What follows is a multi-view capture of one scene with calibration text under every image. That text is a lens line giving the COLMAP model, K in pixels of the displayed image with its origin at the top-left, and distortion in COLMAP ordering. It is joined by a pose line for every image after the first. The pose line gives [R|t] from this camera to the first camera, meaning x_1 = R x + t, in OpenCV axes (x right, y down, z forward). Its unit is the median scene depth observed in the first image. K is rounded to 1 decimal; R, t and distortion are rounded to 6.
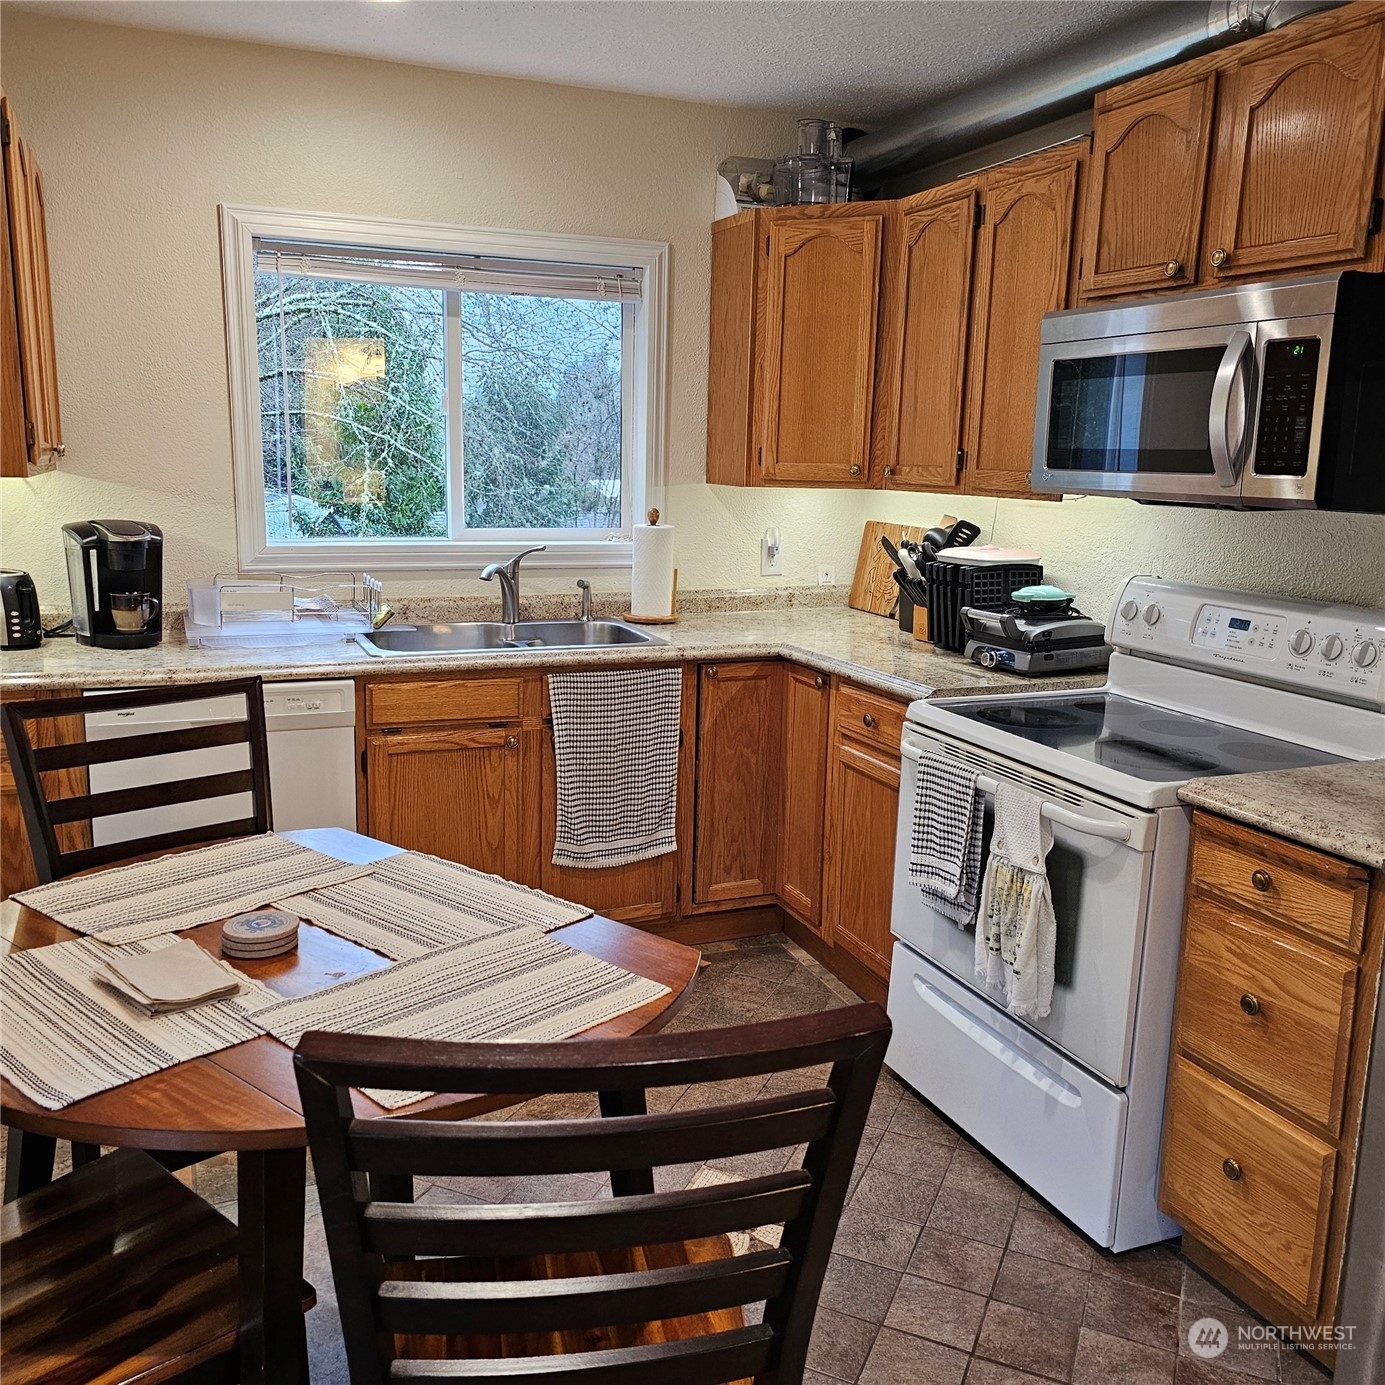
lens RADIAL K [[1262.6, 0, 668.1], [0, 1262.6, 695.7], [0, 0, 1]] dist [0.099612, -0.120026]
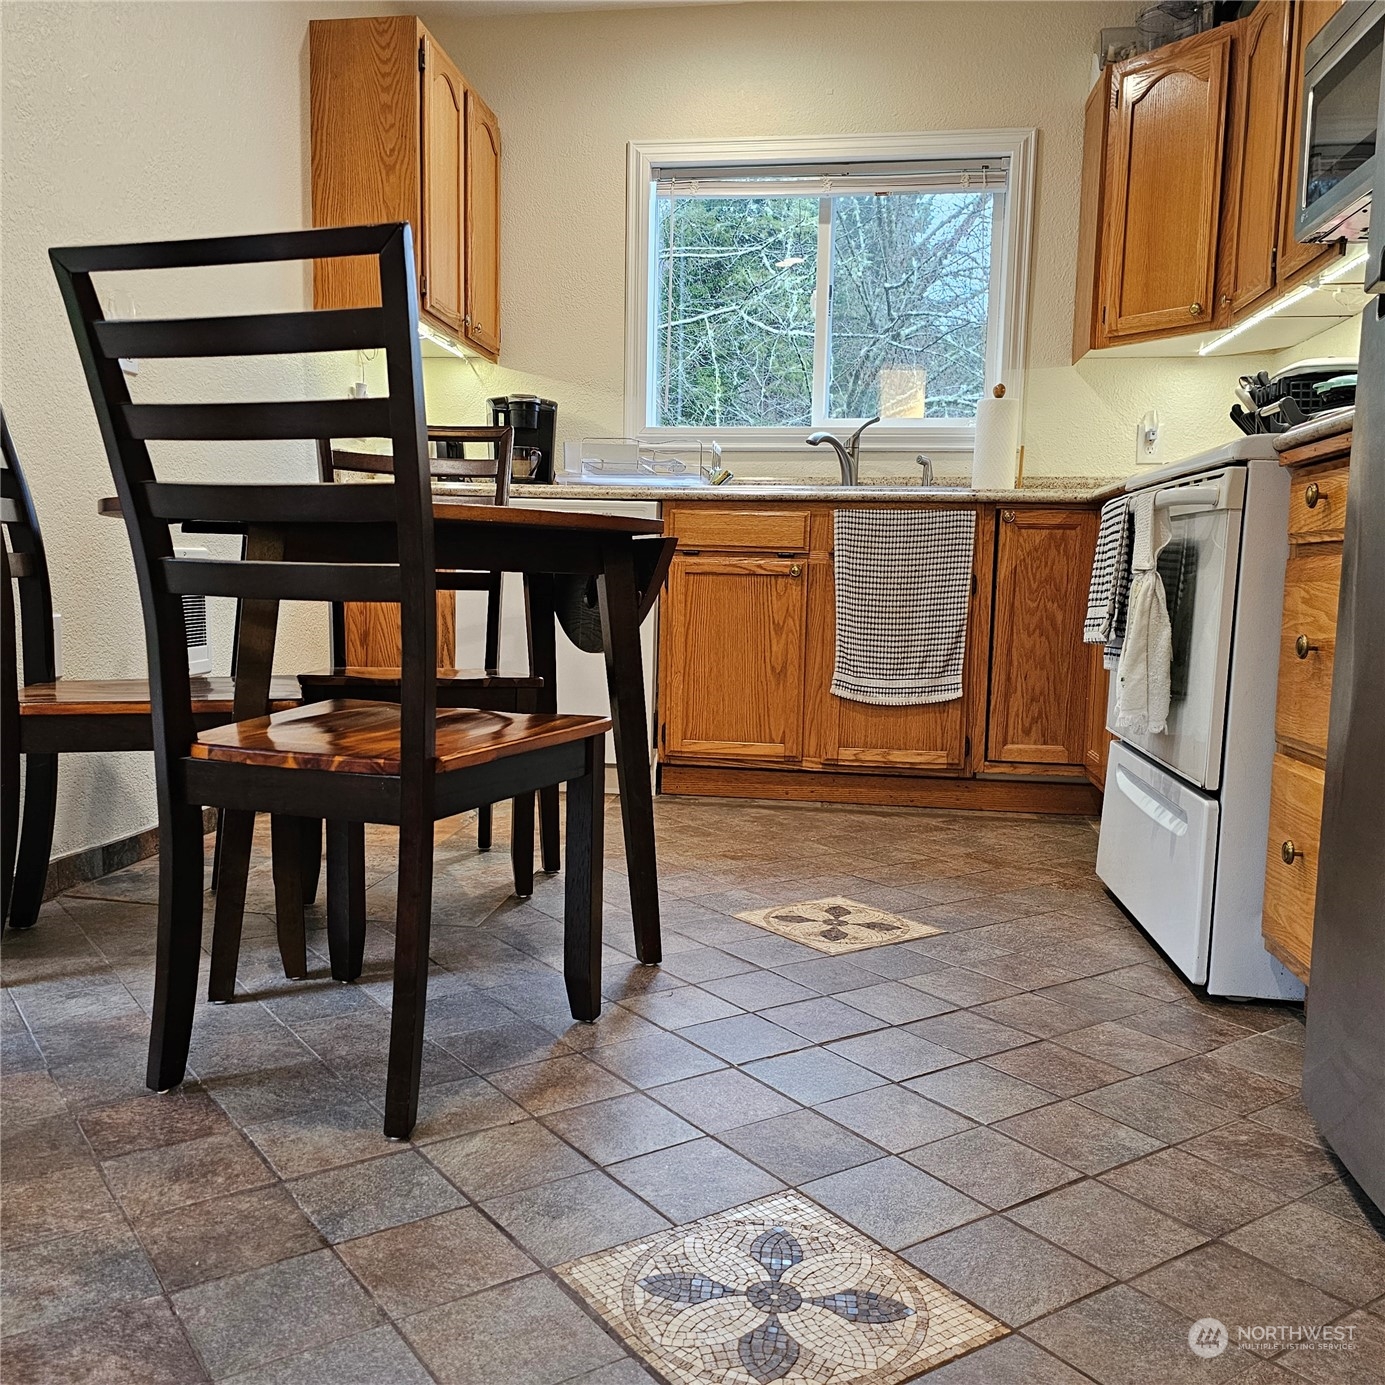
lens RADIAL K [[1262.6, 0, 658.8], [0, 1262.6, 693.5], [0, 0, 1]] dist [0.099612, -0.120026]
pose [[0.865782, 0.047015, -0.498209, 0.294636], [-0.100932, 0.991522, -0.081831, 0.223472], [0.490138, 0.121132, 0.863187, 0.026572]]
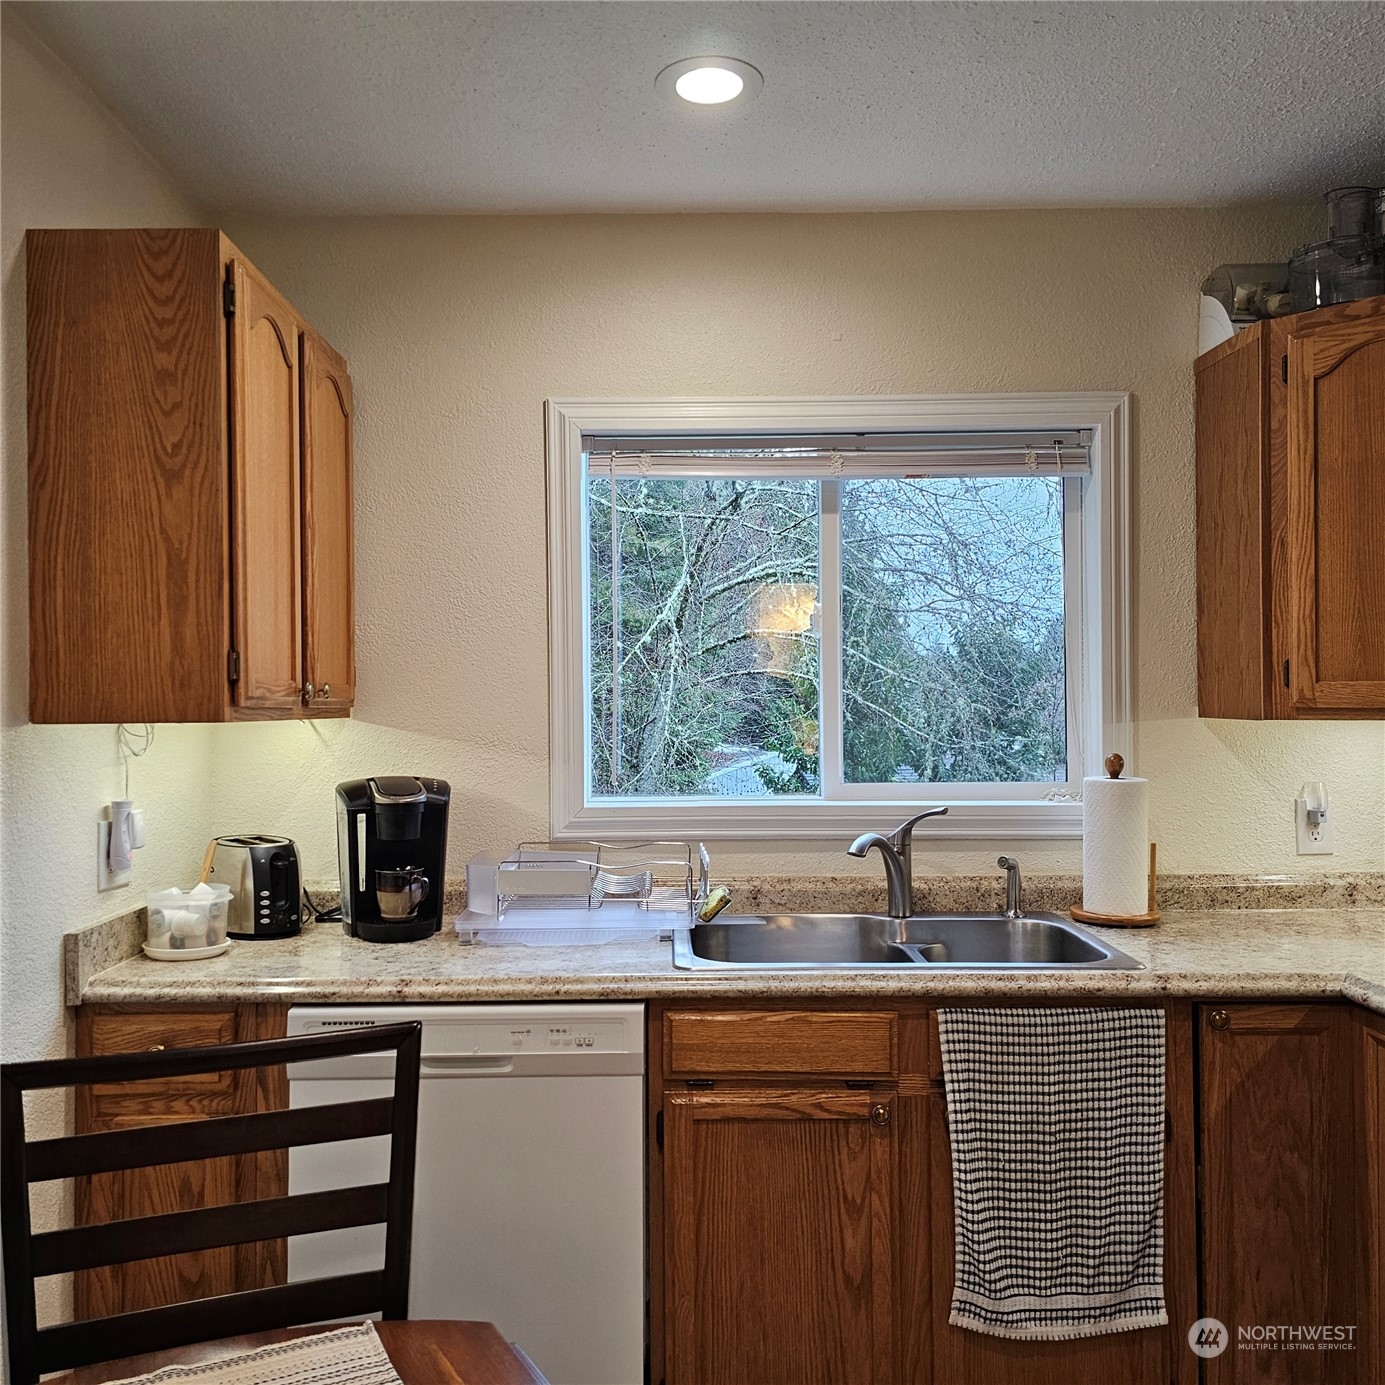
lens RADIAL K [[1262.6, 0, 667.0], [0, 1262.6, 687.4], [0, 0, 1]] dist [0.099612, -0.120026]
pose [[0.931477, -0.029385, -0.362611, 0.015896], [-0.045641, 0.979418, -0.196612, -0.040453], [0.360925, 0.199690, 0.910965, 0.304733]]
